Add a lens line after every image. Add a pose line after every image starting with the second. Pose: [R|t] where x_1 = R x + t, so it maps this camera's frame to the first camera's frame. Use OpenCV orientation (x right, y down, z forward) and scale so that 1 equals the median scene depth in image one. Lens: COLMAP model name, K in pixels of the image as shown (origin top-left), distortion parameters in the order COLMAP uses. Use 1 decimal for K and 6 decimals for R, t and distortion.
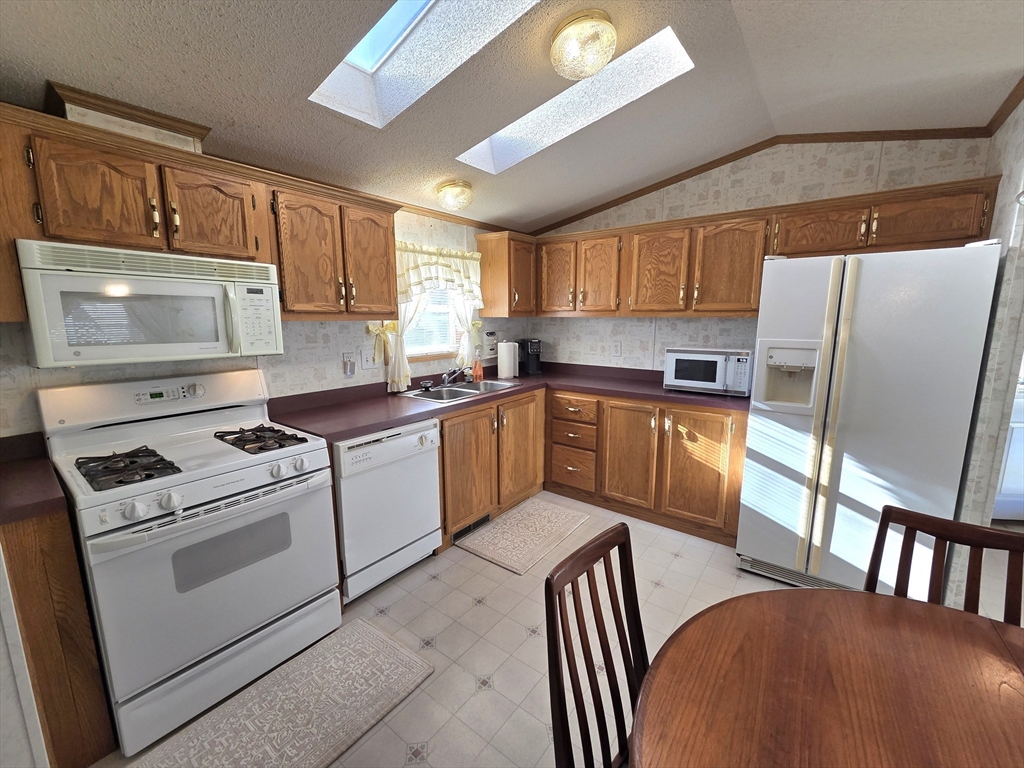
lens RADIAL K [[418.8, 0, 513.0], [0, 418.8, 384.7], [0, 0, 1]] dist [-0.000139, -0.001014]
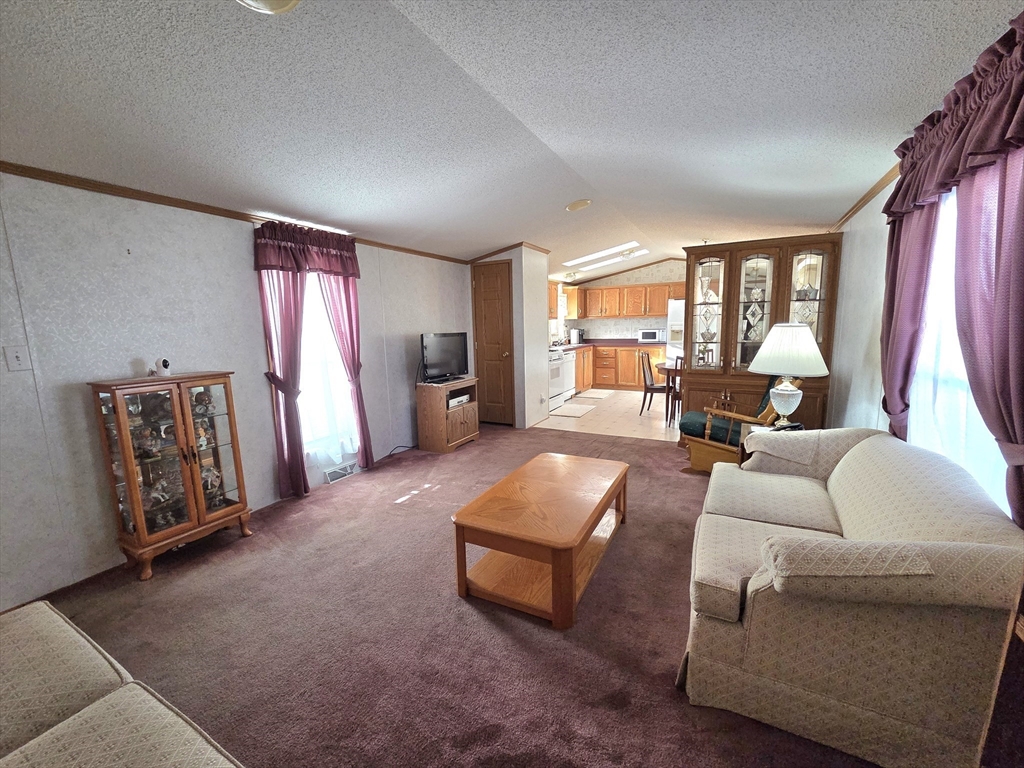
lens RADIAL K [[418.8, 0, 510.2], [0, 418.8, 386.2], [0, 0, 1]] dist [-0.000139, -0.001014]
pose [[0.987579, -0.045632, 0.150352, -0.842506], [0.047694, 0.998811, -0.010139, 0.260705], [-0.149710, 0.017184, 0.988581, -1.498266]]
